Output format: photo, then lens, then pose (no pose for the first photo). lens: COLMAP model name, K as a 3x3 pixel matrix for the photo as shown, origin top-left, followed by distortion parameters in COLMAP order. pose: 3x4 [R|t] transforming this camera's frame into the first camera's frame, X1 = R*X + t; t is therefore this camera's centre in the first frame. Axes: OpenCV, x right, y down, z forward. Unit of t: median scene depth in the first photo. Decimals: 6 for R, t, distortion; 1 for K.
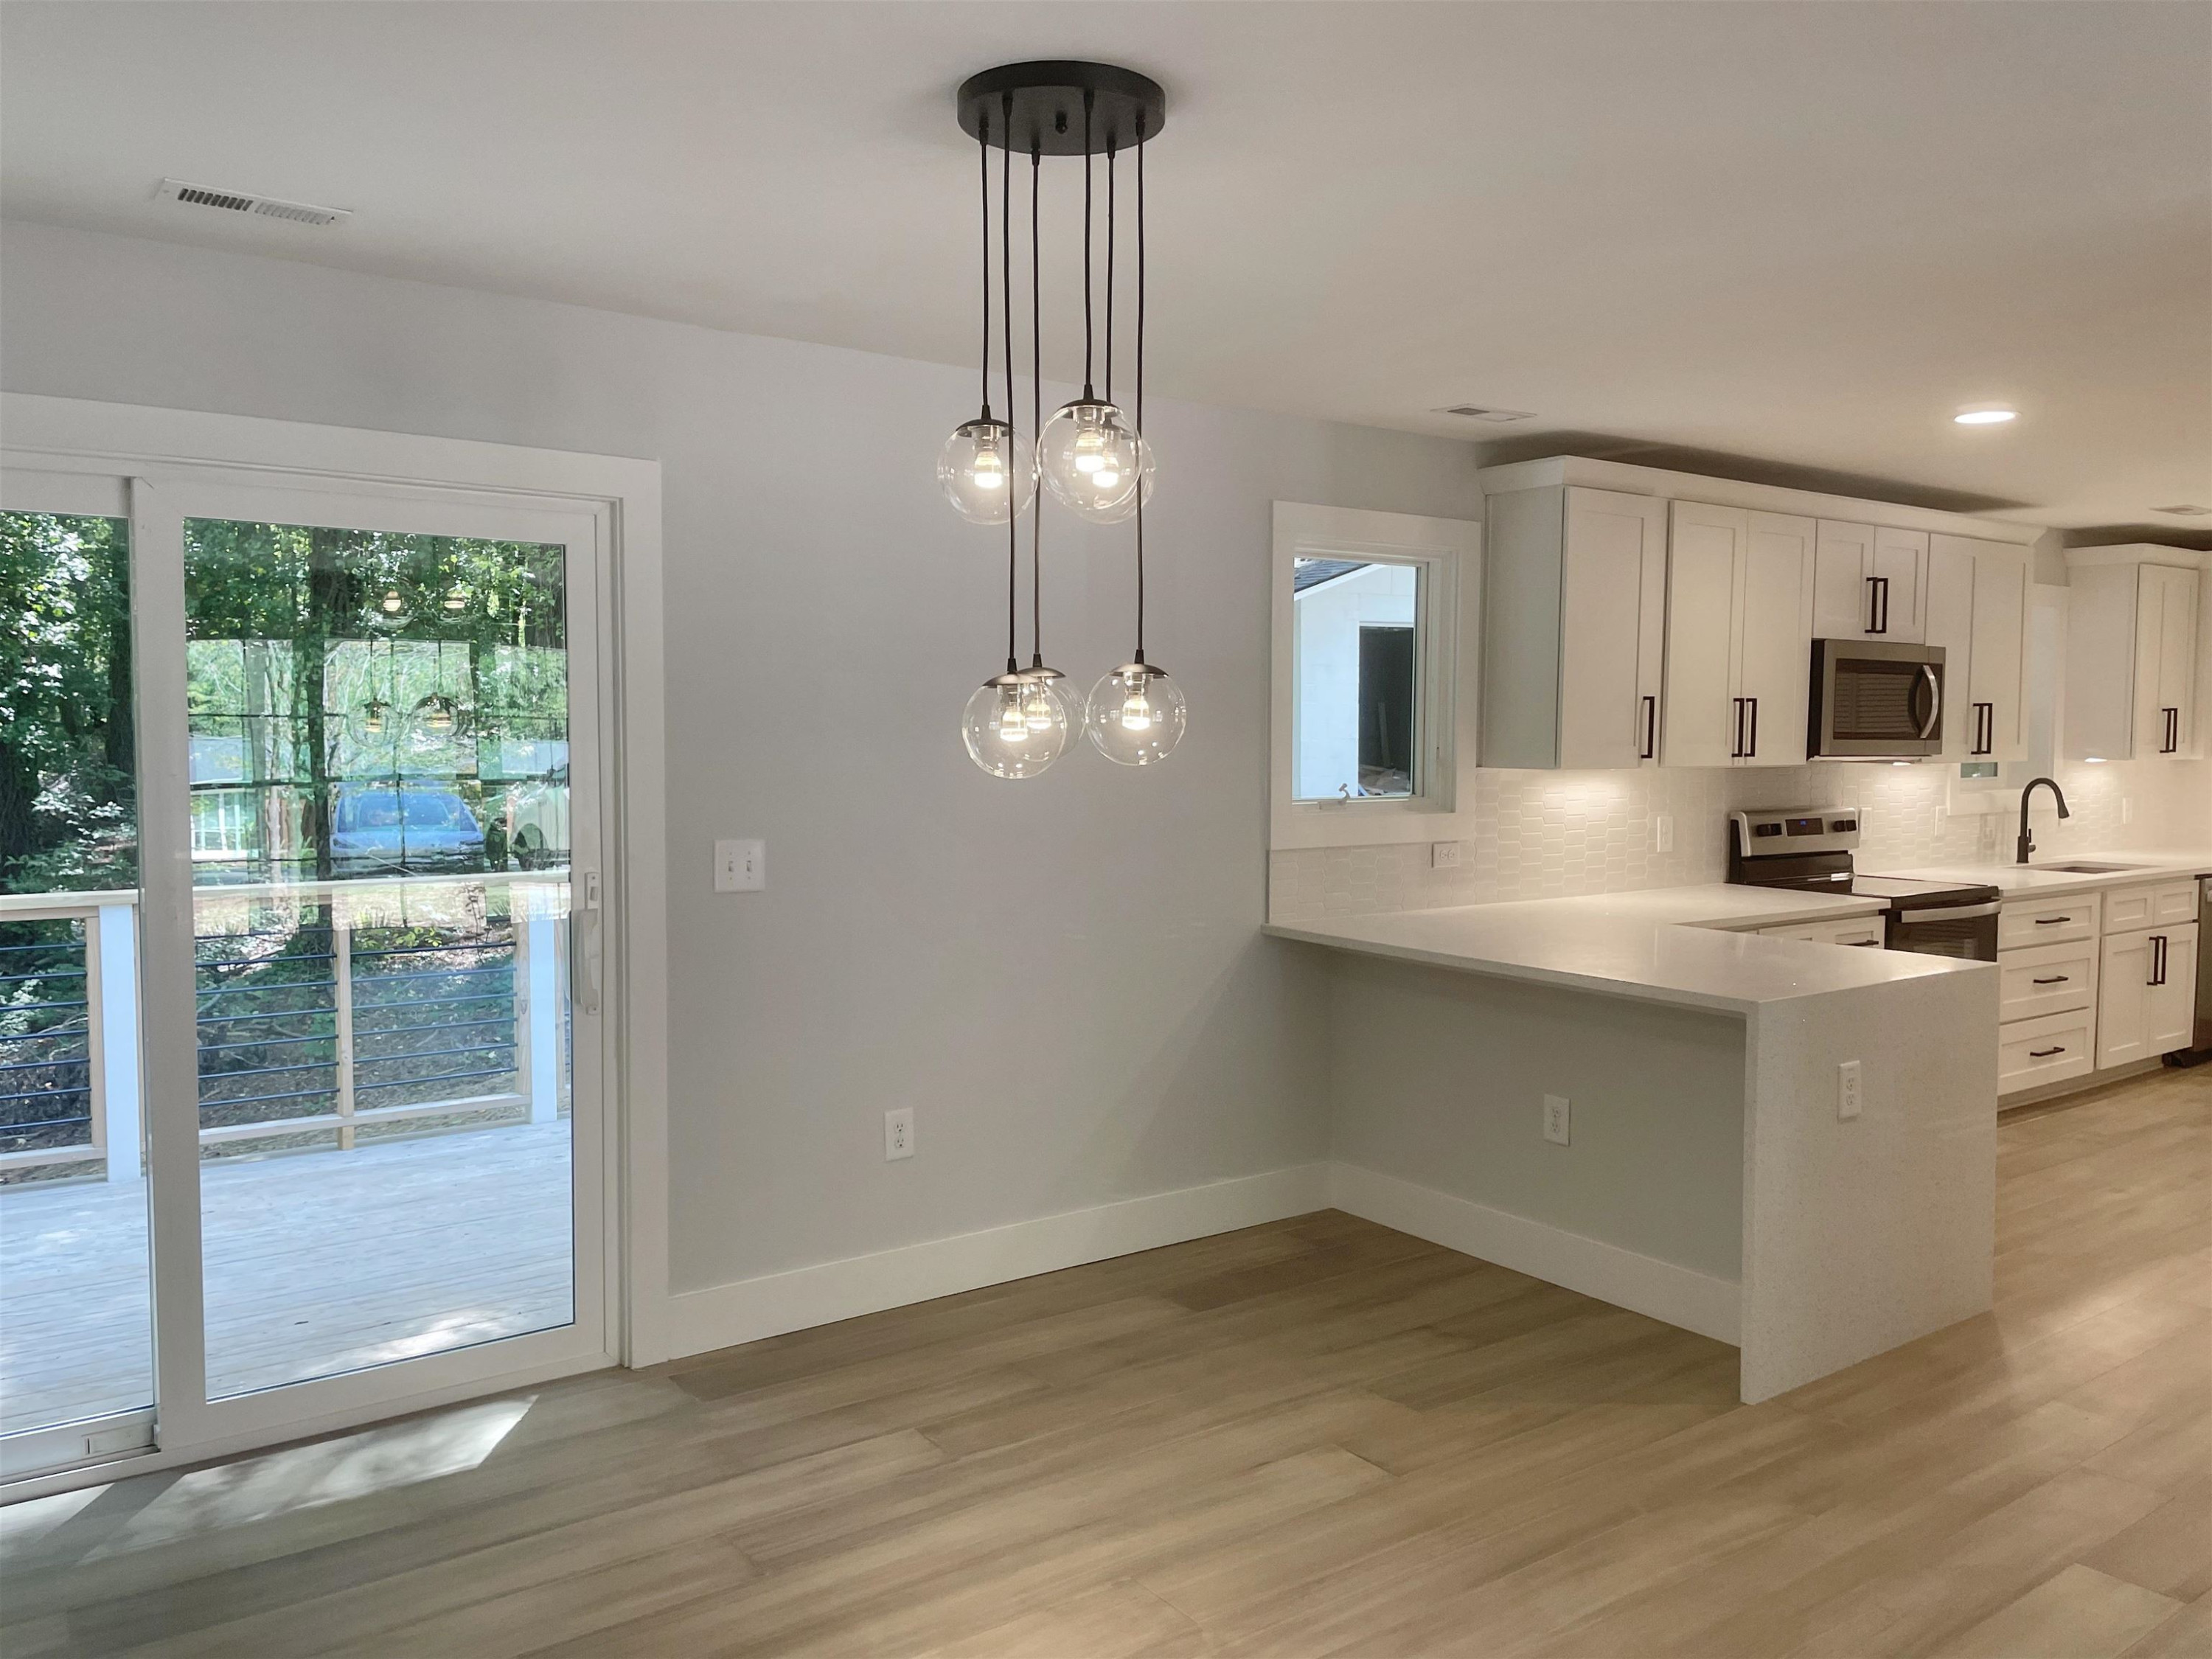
lens RADIAL K [[1646.6, 0, 1106.0], [0, 1646.6, 829.5], [0, 0, 1]] dist [0.089810, -0.120885]
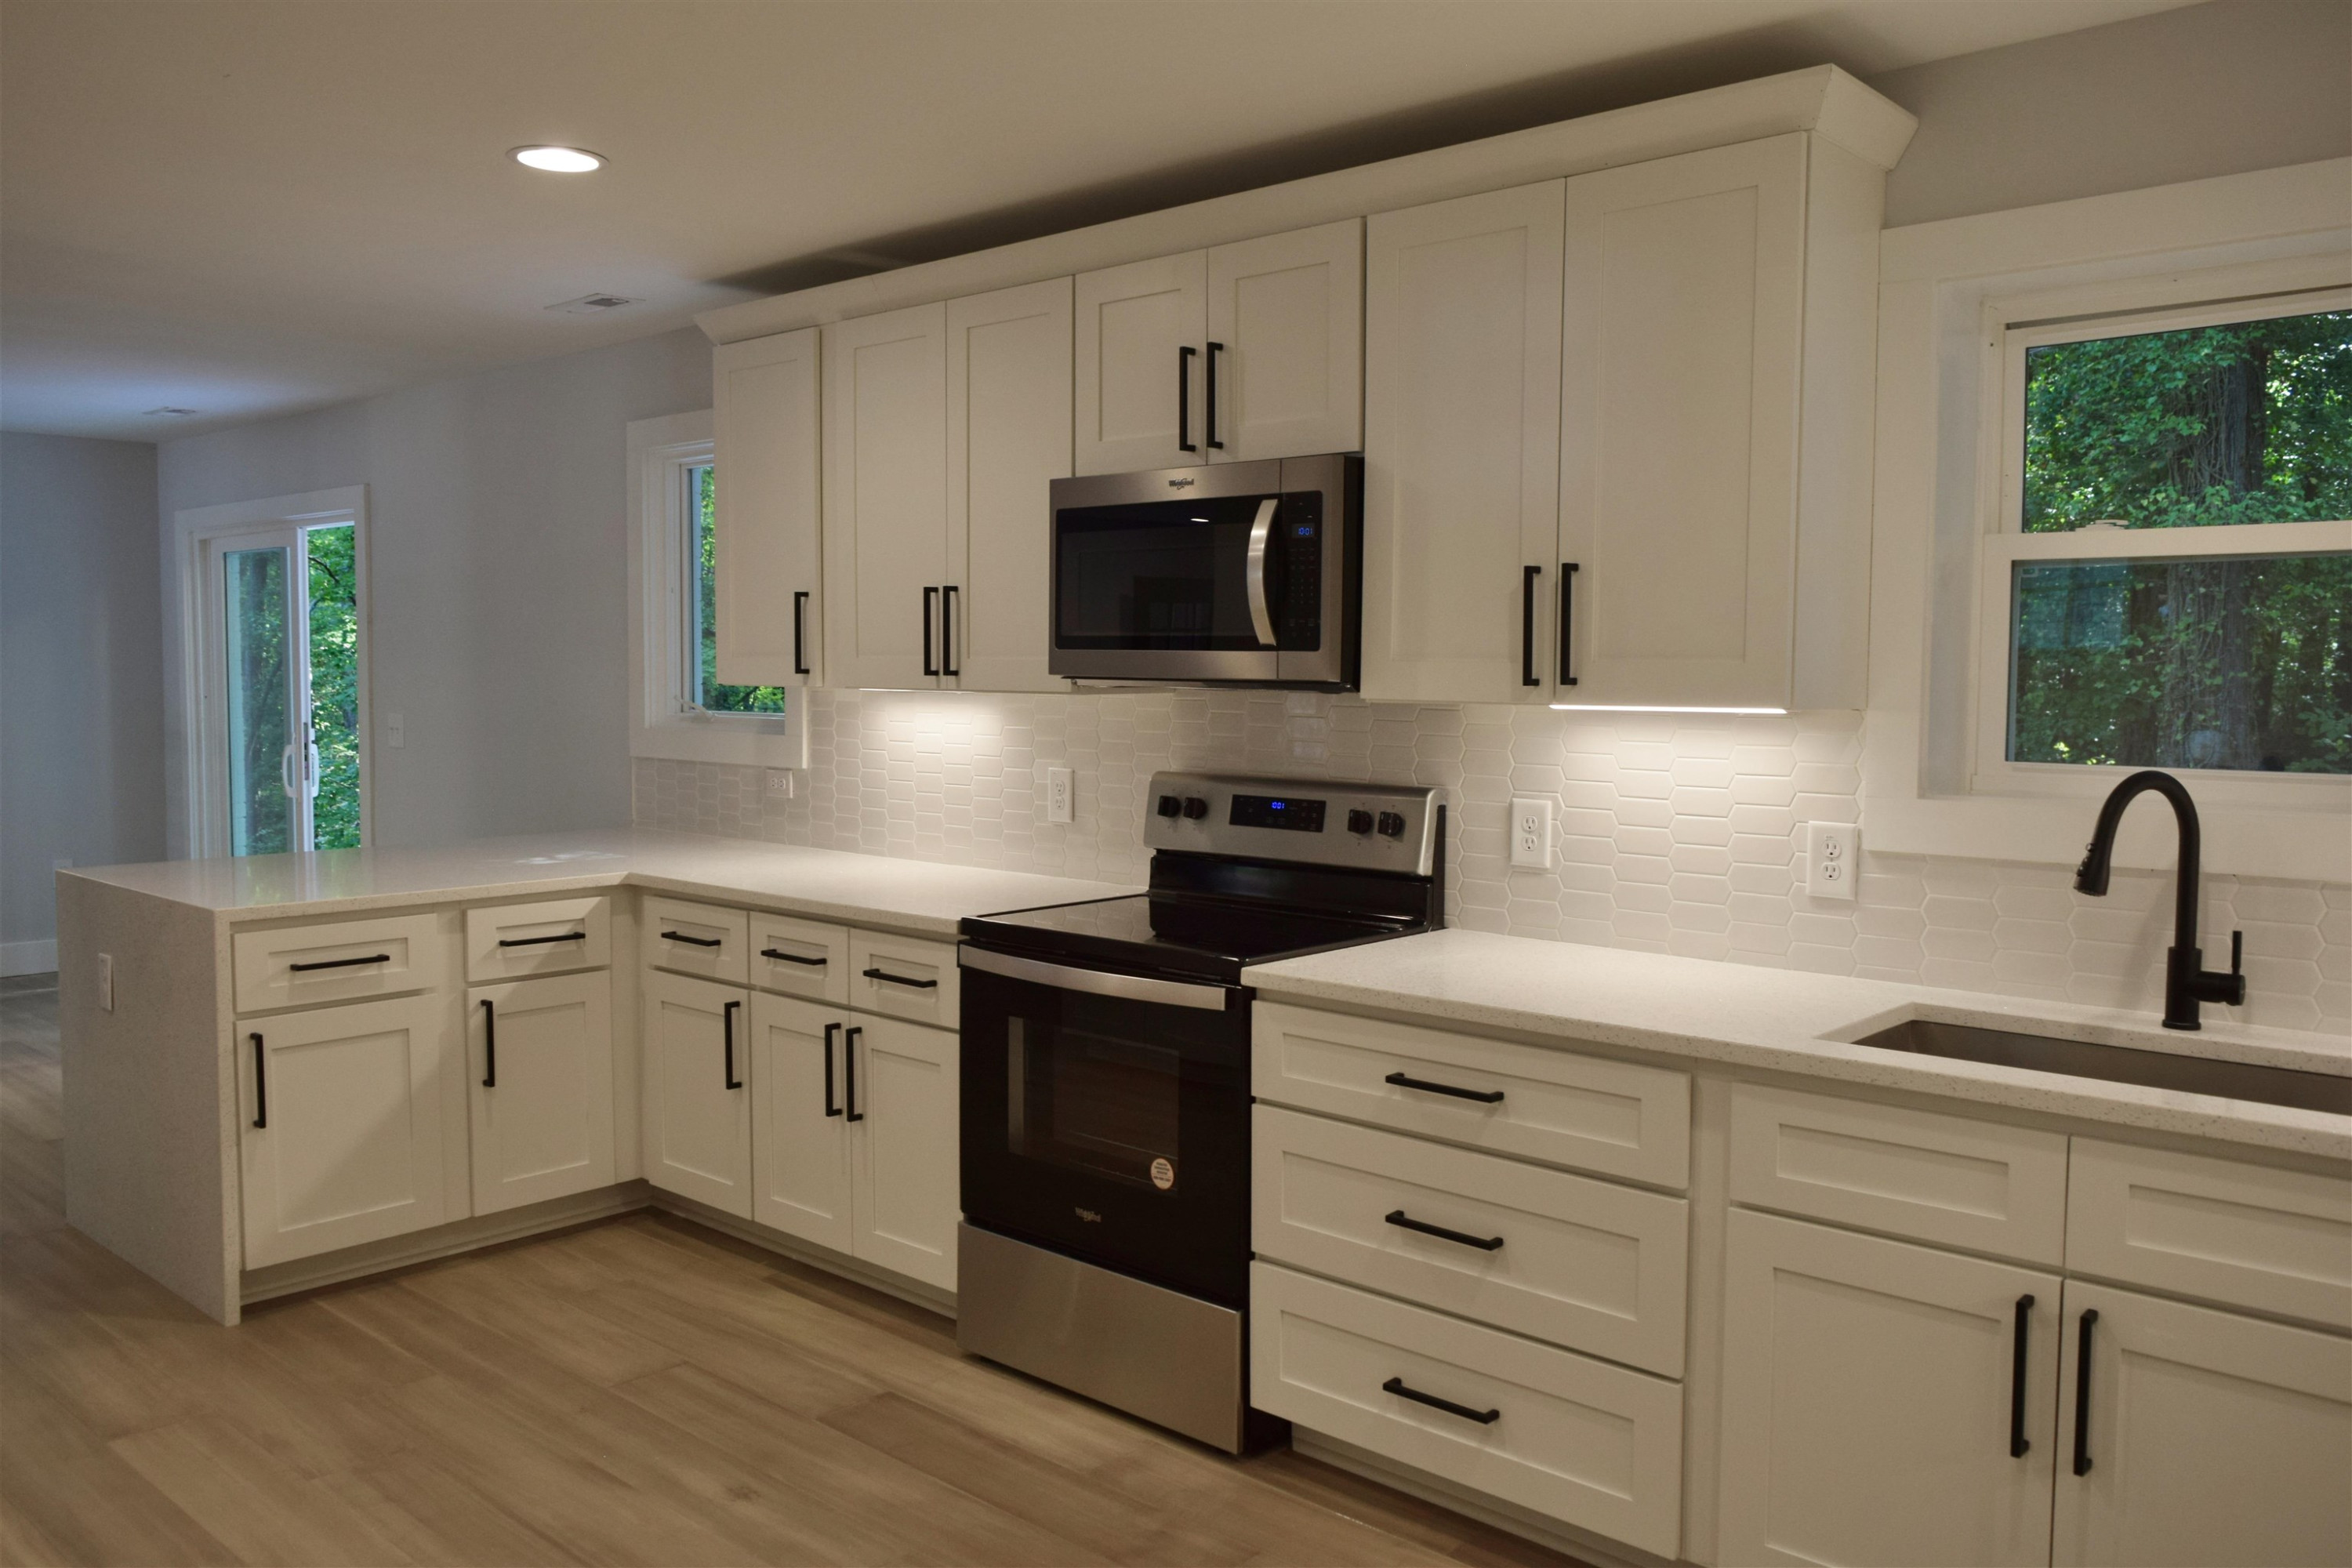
lens RADIAL K [[1831.2, 0, 1176.0], [0, 1831.2, 784.0], [0, 0, 1]] dist [-0.005991, -0.004420]
pose [[0.192558, 0.059829, -0.979460, 1.212769], [-0.066370, 0.996648, 0.047830, -0.045091], [0.979039, 0.055797, 0.195883, 1.032829]]
